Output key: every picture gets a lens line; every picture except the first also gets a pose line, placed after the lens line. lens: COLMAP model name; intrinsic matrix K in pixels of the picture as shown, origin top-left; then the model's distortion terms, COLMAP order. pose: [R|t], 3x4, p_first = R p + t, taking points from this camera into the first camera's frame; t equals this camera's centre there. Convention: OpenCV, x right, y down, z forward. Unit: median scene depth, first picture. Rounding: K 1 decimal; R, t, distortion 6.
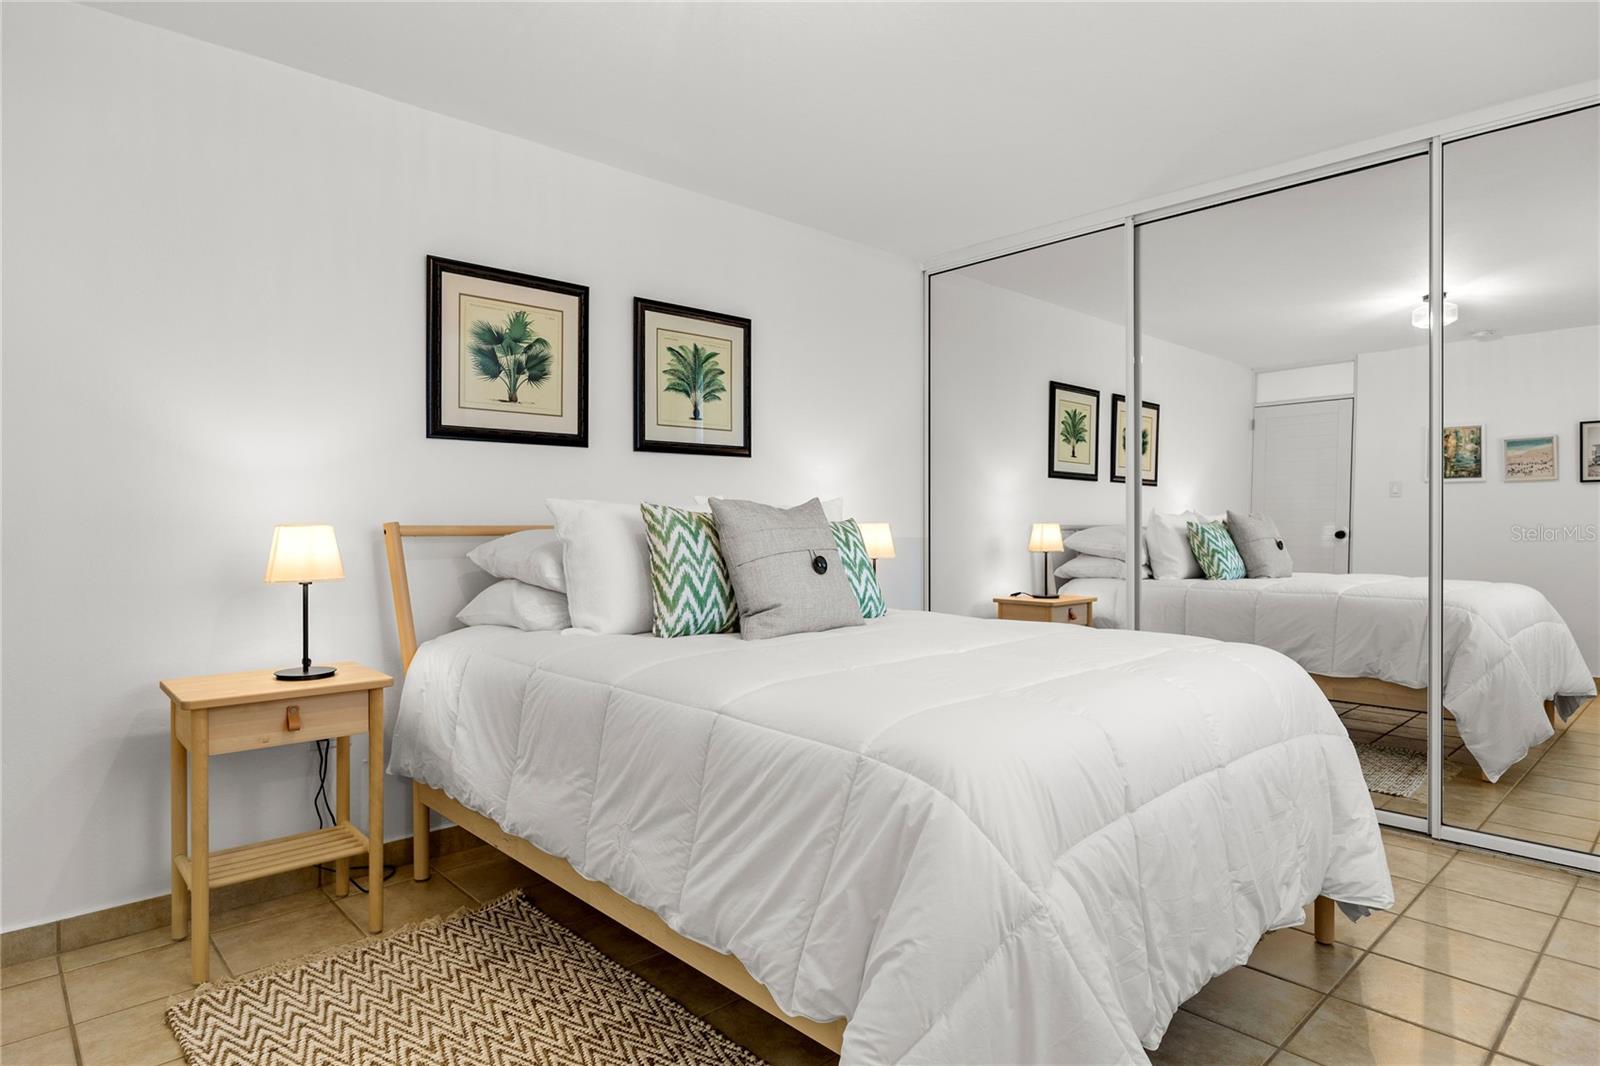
lens RADIAL K [[909.6, 0, 797.7], [0, 909.6, 527.0], [0, 0, 1]] dist [-0.004494, -0.000185]
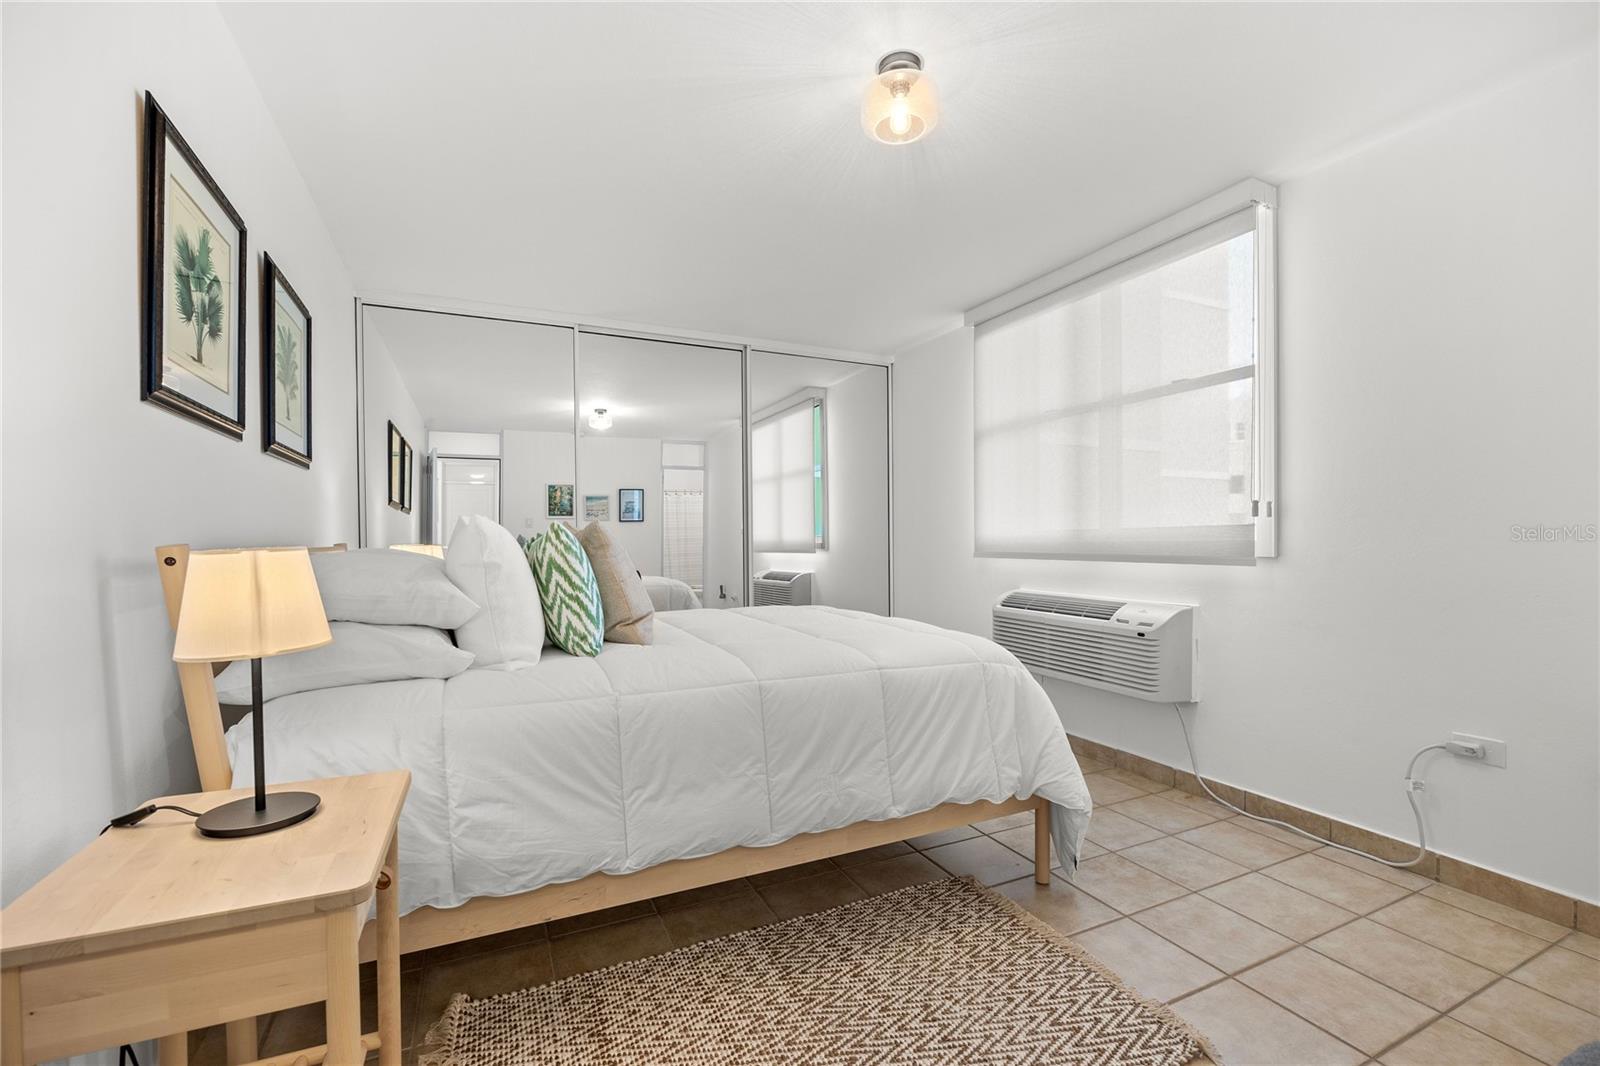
lens RADIAL K [[680.4, 0, 800.8], [0, 680.4, 542.6], [0, 0, 1]] dist [0.002869, 0.000074]
pose [[0.286890, -0.001136, 0.957963, -0.648505], [0.005646, 0.999984, -0.000505, -0.003622], [-0.957947, 0.005553, 0.286892, 0.429157]]
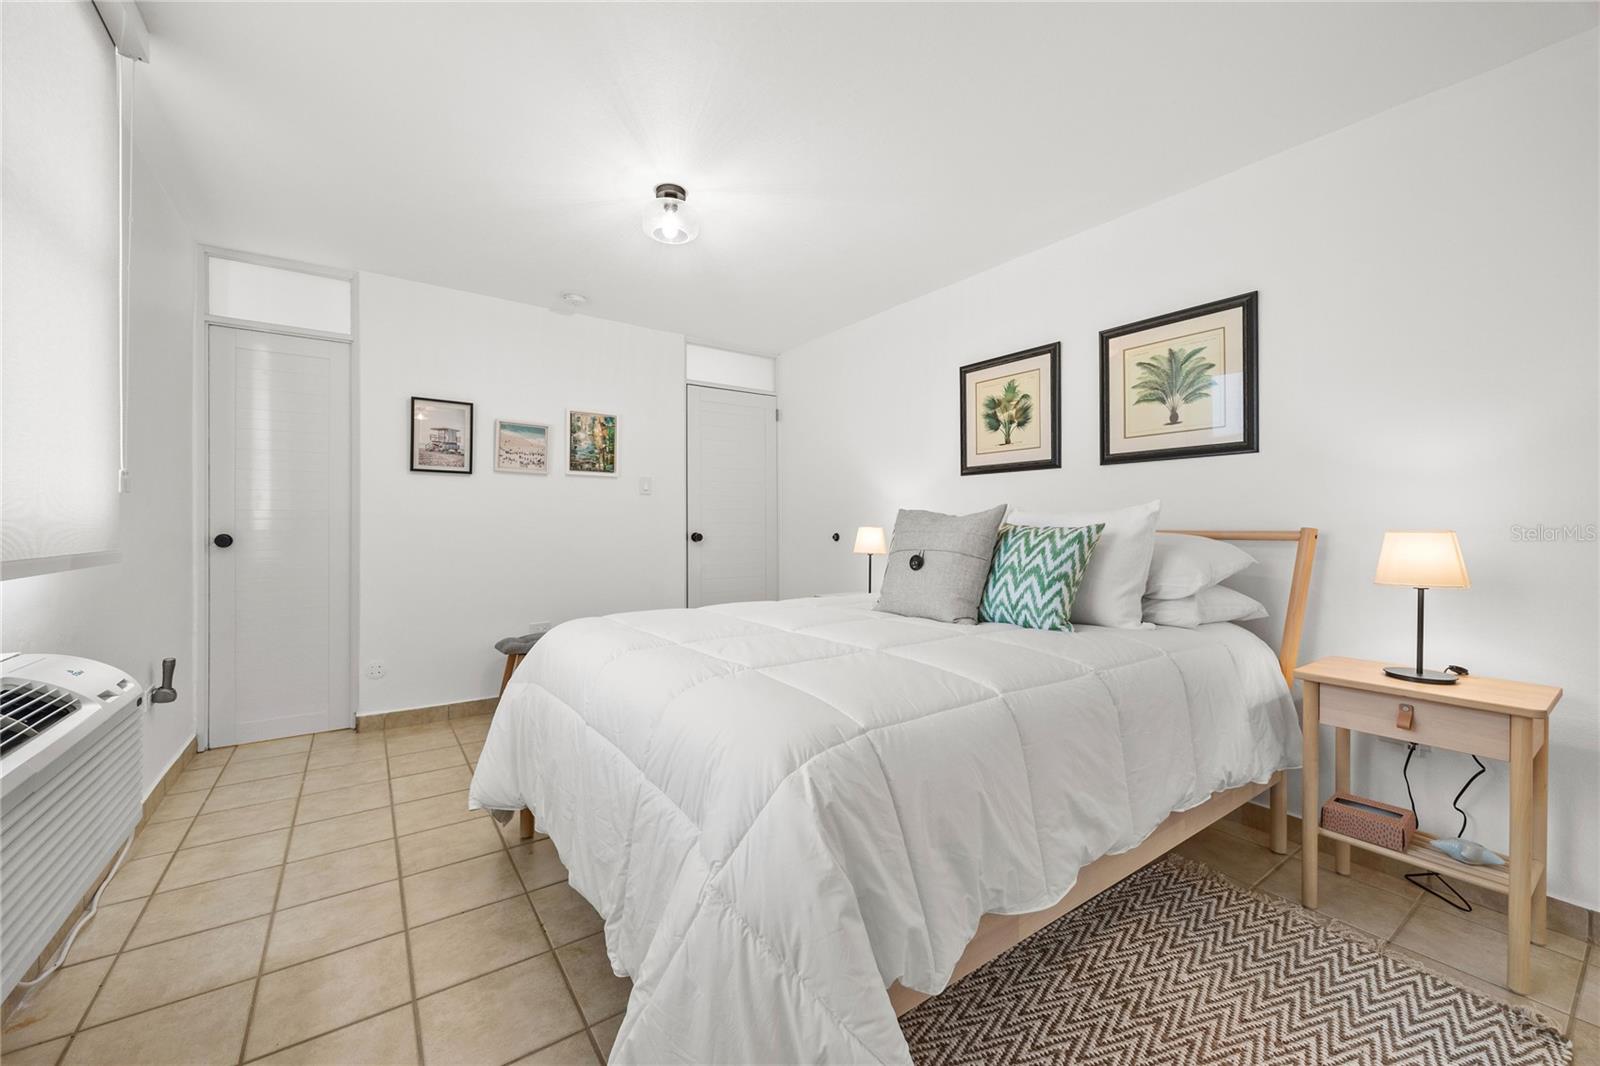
lens RADIAL K [[615.9, 0, 790.5], [0, 615.9, 525.4], [0, 0, 1]] dist [-0.005498, 0.001057]
pose [[-0.124780, 0.001257, -0.992184, 0.693038], [-0.005534, 0.999983, 0.001963, -0.006991], [0.992169, 0.005736, -0.124771, 0.760980]]
